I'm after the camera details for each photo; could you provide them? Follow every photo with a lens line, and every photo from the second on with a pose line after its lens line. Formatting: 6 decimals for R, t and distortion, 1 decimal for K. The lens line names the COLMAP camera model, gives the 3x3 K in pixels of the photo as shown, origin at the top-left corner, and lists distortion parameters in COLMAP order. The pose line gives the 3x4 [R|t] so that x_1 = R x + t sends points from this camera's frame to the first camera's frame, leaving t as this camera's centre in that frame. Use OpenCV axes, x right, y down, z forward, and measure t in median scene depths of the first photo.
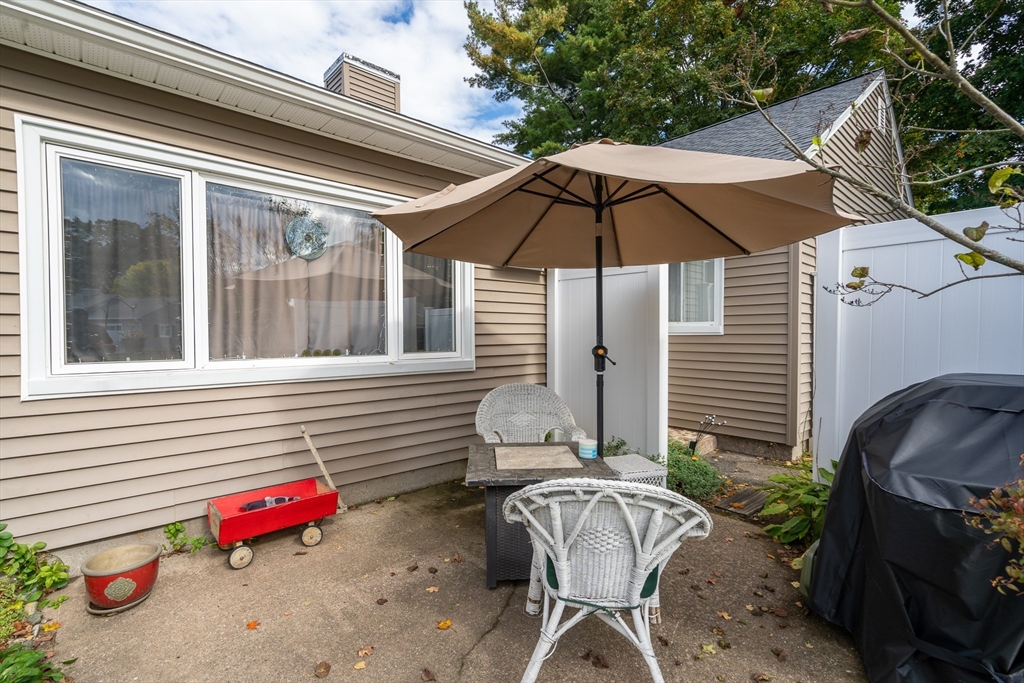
lens RADIAL K [[465.0, 0, 512.0], [0, 465.0, 341.5], [0, 0, 1]] dist [-0.001128, -0.000121]
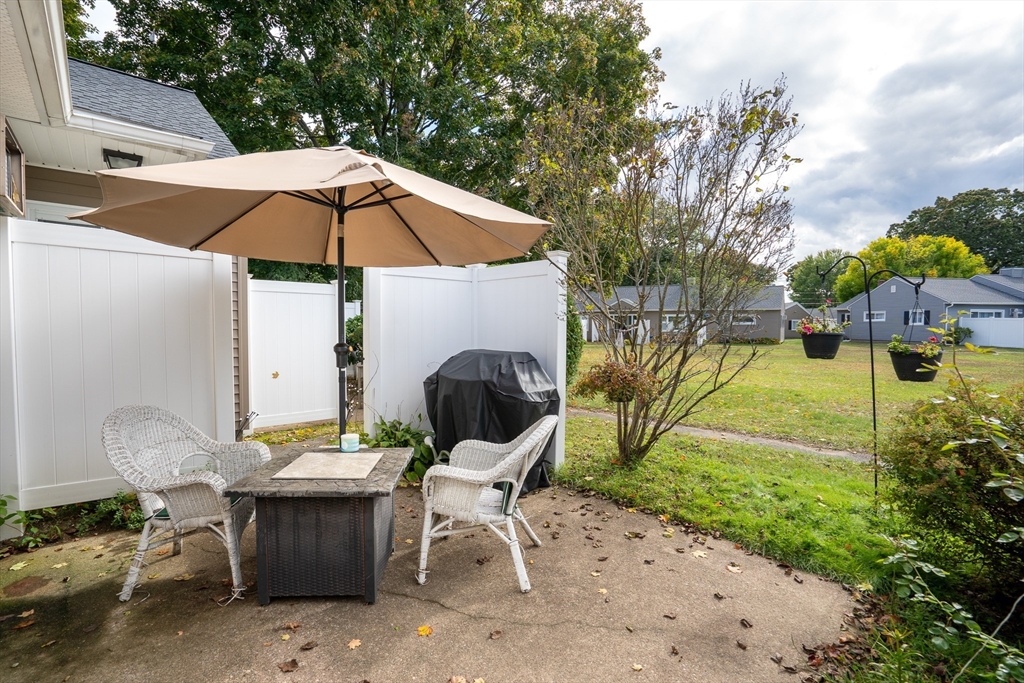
lens RADIAL K [[473.6, 0, 508.4], [0, 473.6, 347.3], [0, 0, 1]] dist [0.000452, -0.000960]
pose [[0.014271, -0.042318, 0.999002, -0.086241], [0.008055, 0.999076, 0.042207, -0.002311], [-0.999866, 0.007445, 0.014599, 0.062086]]
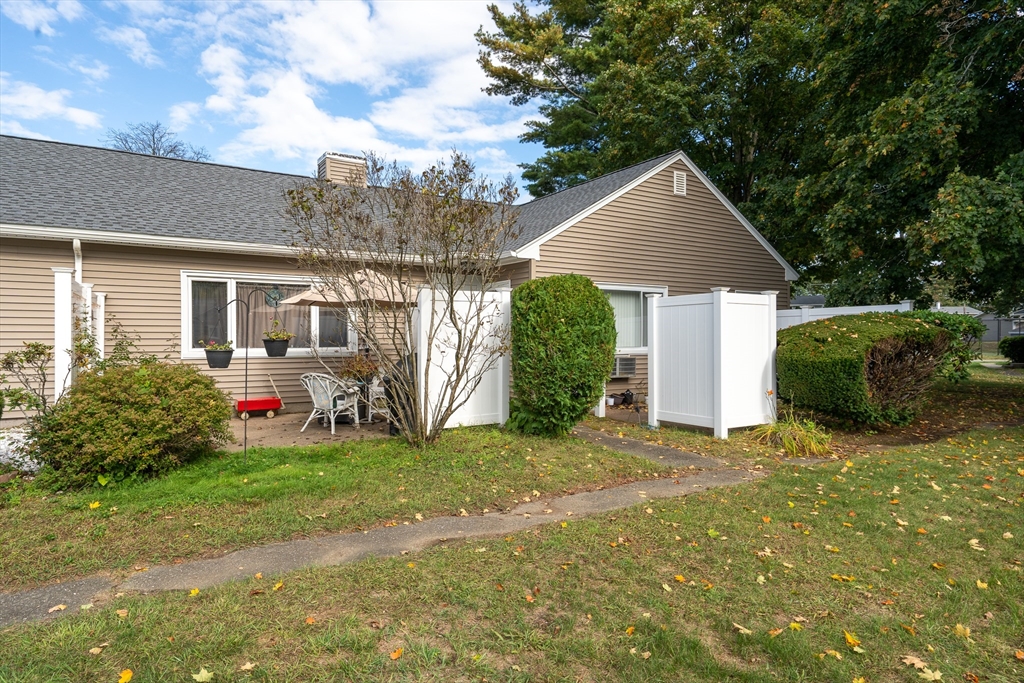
lens RADIAL K [[586.9, 0, 508.4], [0, 586.9, 343.6], [0, 0, 1]] dist [0.020270, -0.029070]
pose [[0.983888, 0.000869, -0.178784, 0.199468], [-0.001824, 0.999985, -0.005180, 0.003775], [0.178777, 0.005423, 0.983875, -0.273842]]
